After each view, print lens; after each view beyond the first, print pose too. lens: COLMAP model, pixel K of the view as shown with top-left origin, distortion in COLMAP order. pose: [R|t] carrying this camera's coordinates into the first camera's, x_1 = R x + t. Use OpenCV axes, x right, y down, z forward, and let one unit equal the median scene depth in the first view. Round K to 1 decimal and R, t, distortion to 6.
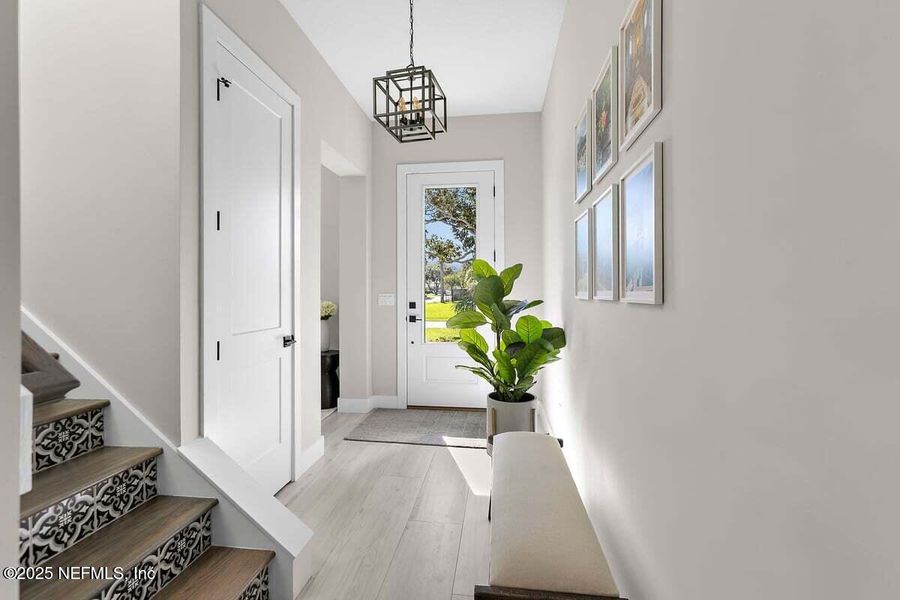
lens RADIAL K [[407.1, 0, 450.6], [0, 407.1, 296.6], [0, 0, 1]] dist [-0.003747, -0.000347]
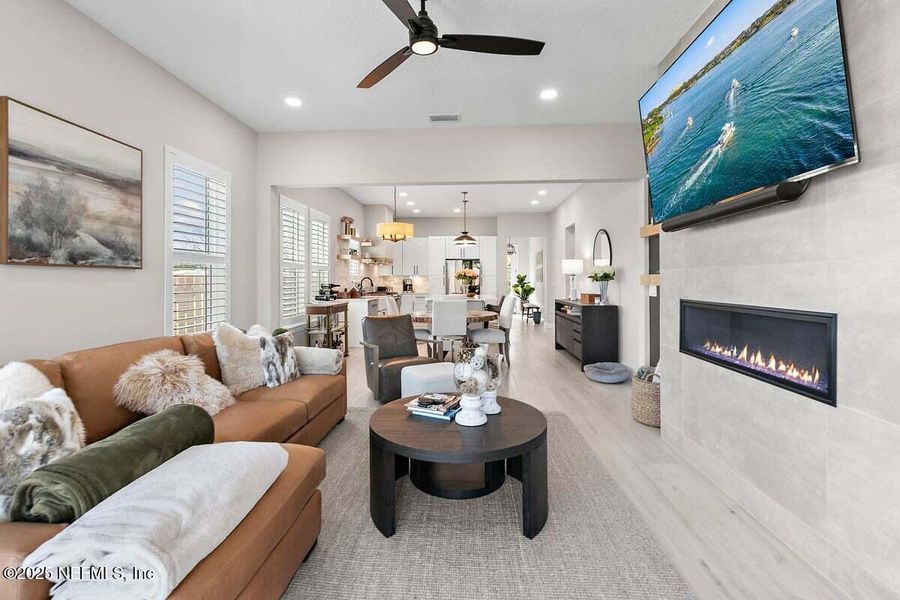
lens RADIAL K [[407.1, 0, 450.0], [0, 407.1, 299.0], [0, 0, 1]] dist [-0.003747, -0.000347]
pose [[0.996911, -0.007969, 0.078128, -1.183635], [0.004803, 0.999163, 0.040625, 0.009628], [-0.078387, -0.040124, 0.996115, -4.037545]]
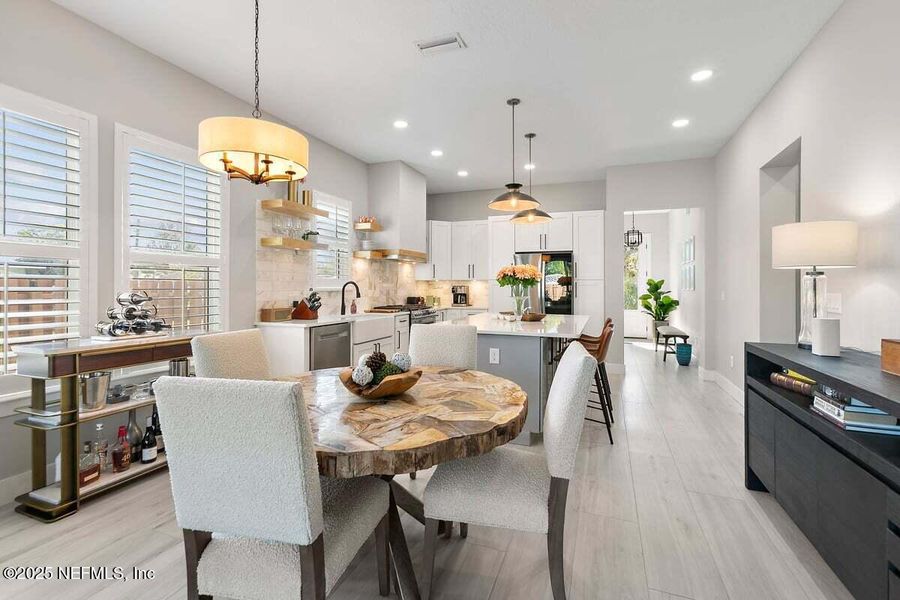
lens RADIAL K [[407.1, 0, 453.1], [0, 407.1, 293.3], [0, 0, 1]] dist [-0.003747, -0.000347]
pose [[0.975358, 0.004245, -0.220585, -0.727276], [-0.002190, 0.999952, 0.009560, 0.000086], [0.220615, -0.008842, 0.975321, -2.449515]]
